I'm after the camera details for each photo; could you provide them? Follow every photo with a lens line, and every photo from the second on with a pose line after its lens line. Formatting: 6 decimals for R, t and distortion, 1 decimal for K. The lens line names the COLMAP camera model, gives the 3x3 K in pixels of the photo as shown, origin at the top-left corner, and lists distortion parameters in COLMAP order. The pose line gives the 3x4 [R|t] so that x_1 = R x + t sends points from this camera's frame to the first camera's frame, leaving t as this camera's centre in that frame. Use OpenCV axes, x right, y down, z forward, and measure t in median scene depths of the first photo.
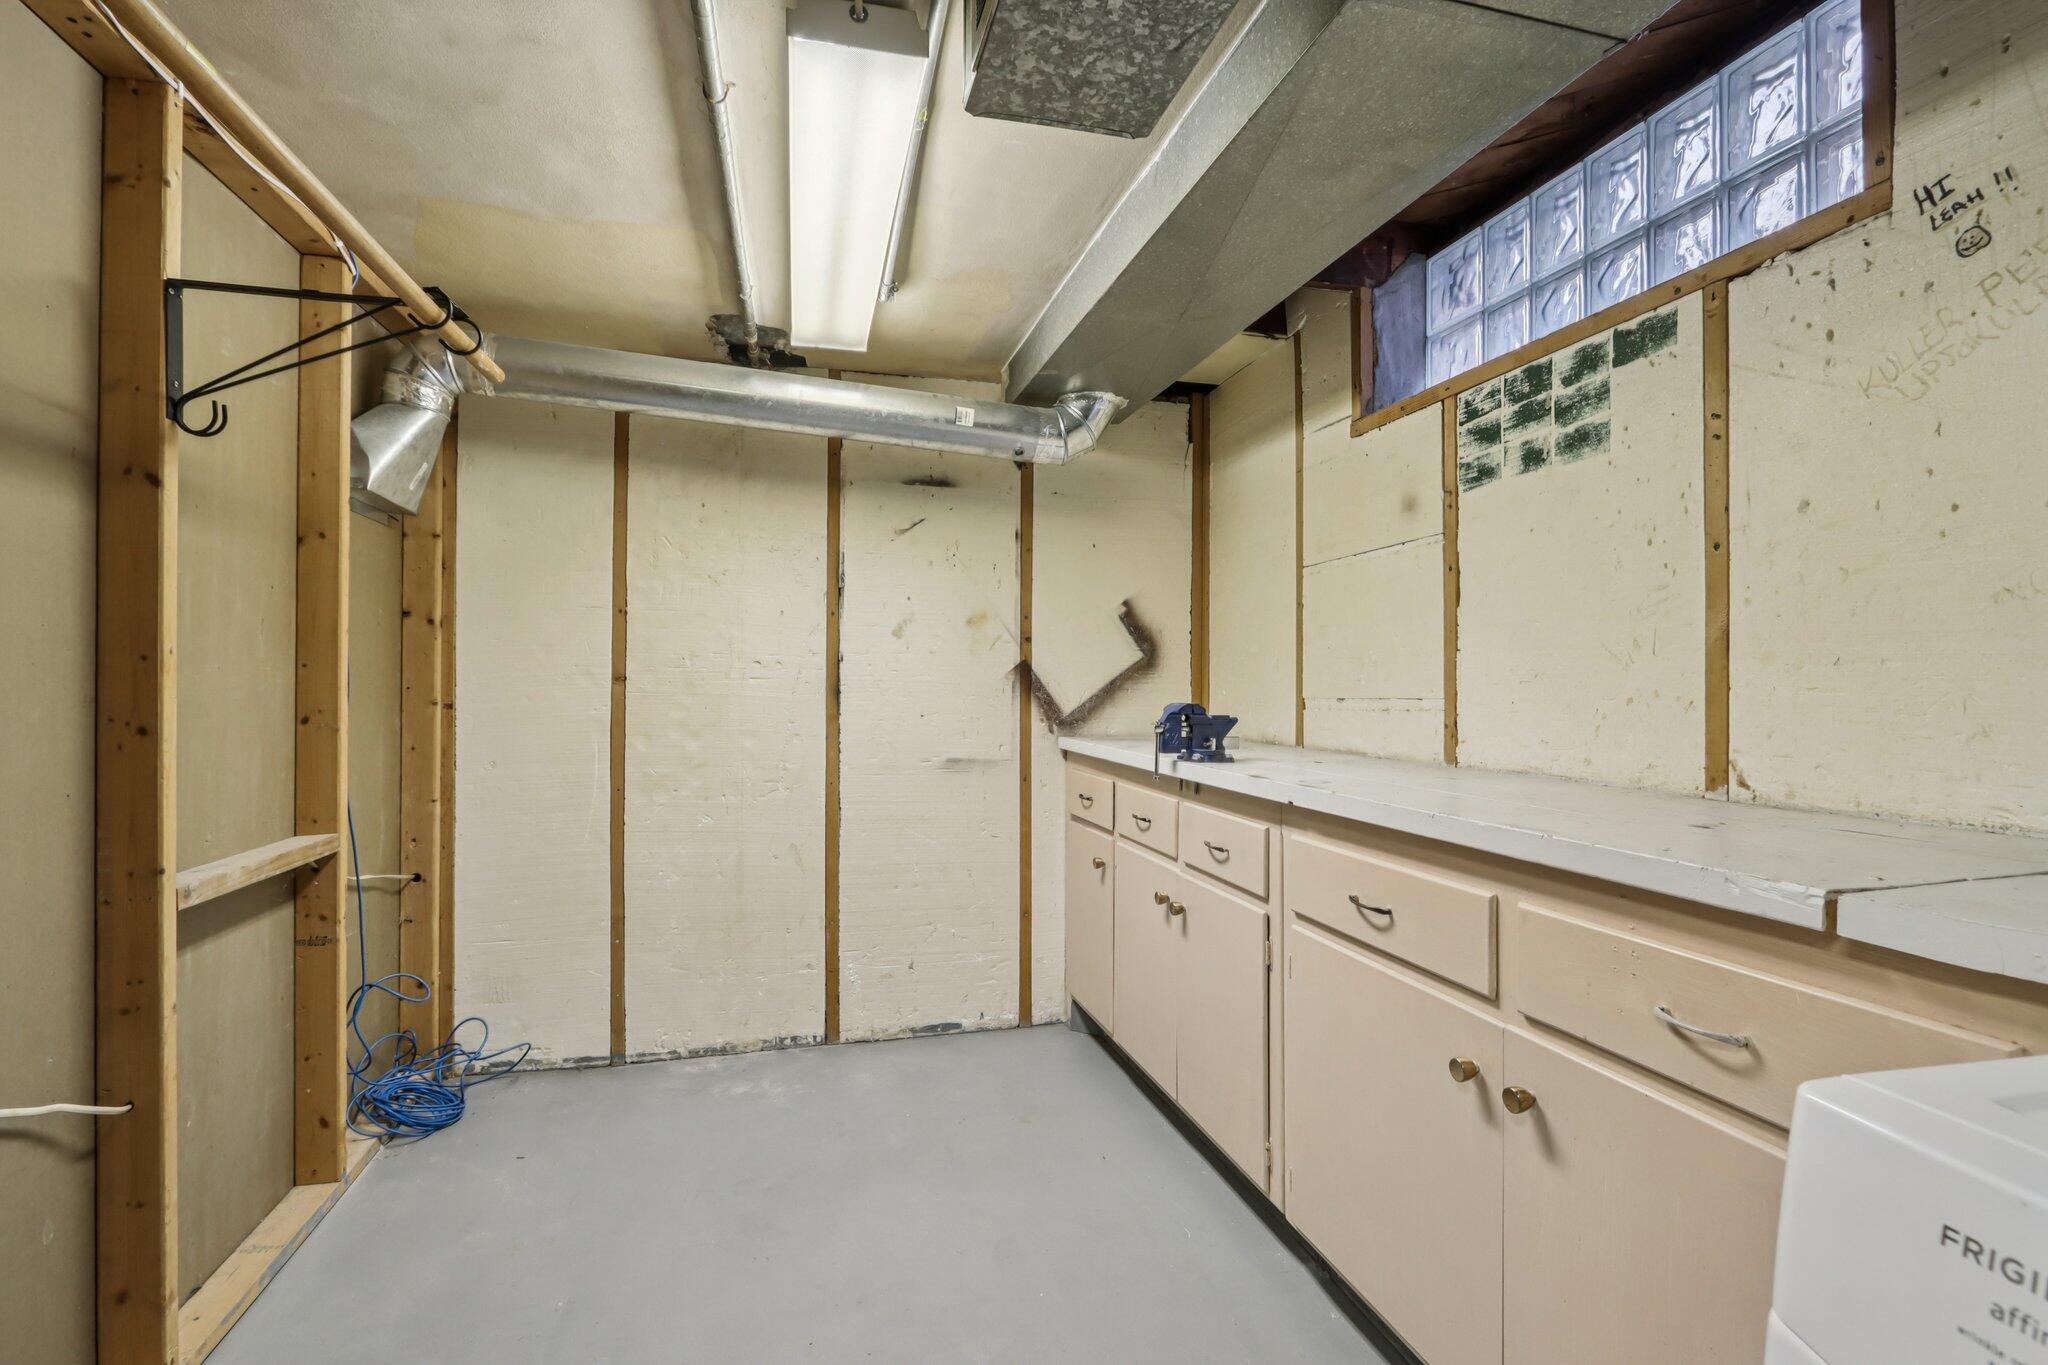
lens RADIAL K [[954.4, 0, 1020.6], [0, 954.4, 686.1], [0, 0, 1]] dist [-0.021824, 0.004423]
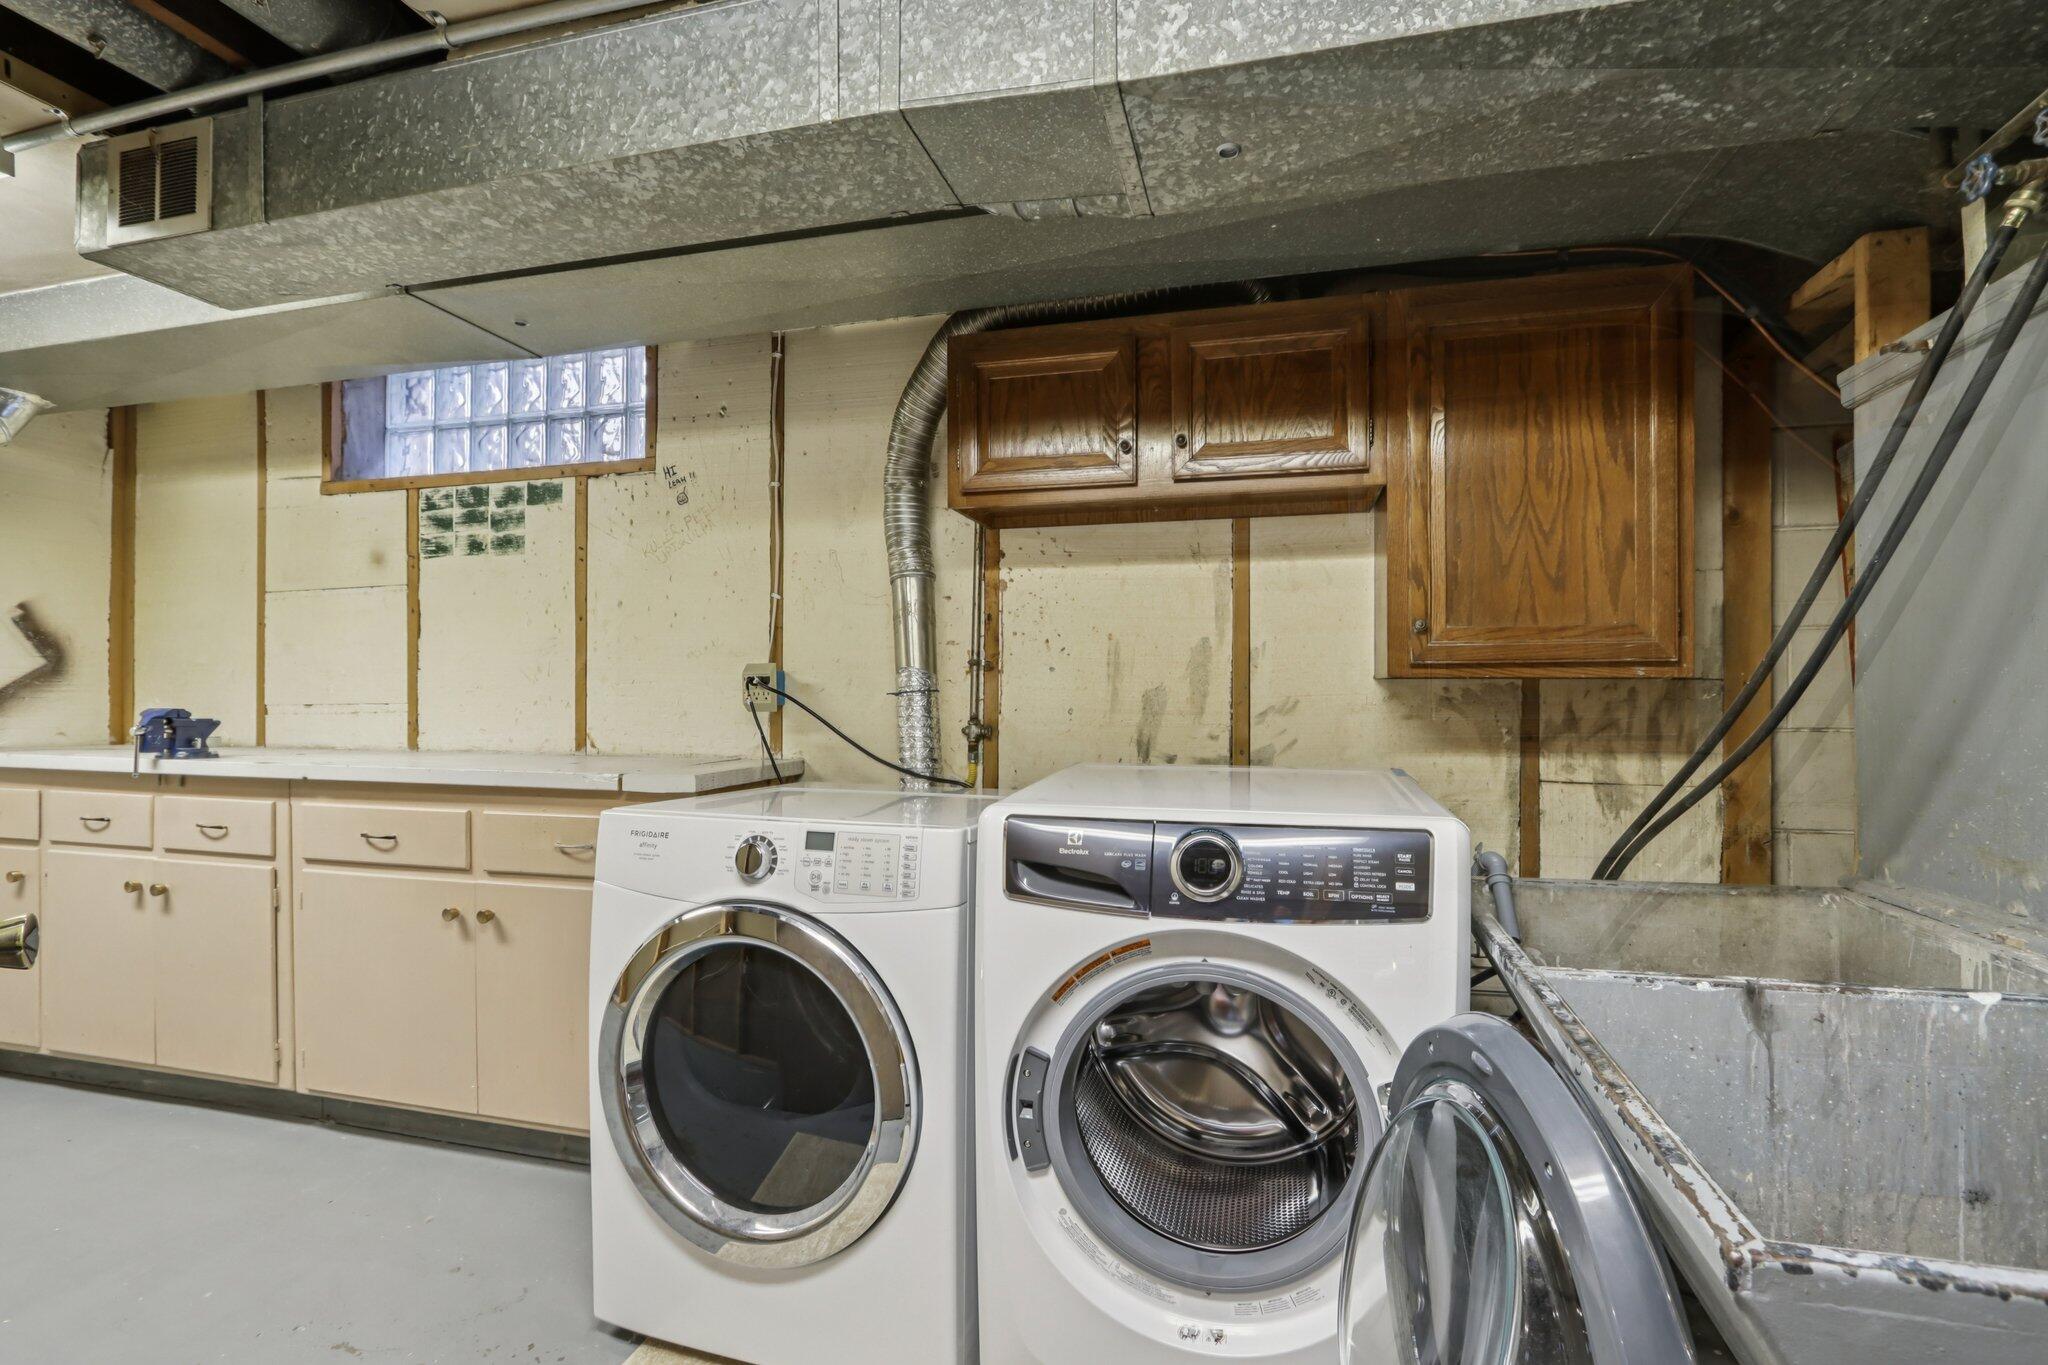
lens RADIAL K [[954.4, 0, 1017.5], [0, 954.4, 696.5], [0, 0, 1]] dist [-0.021824, 0.004423]
pose [[0.486353, 0.002180, 0.873760, -0.372080], [-0.000148, 0.999997, -0.002412, 0.007270], [-0.873762, 0.001044, 0.486352, -0.513879]]
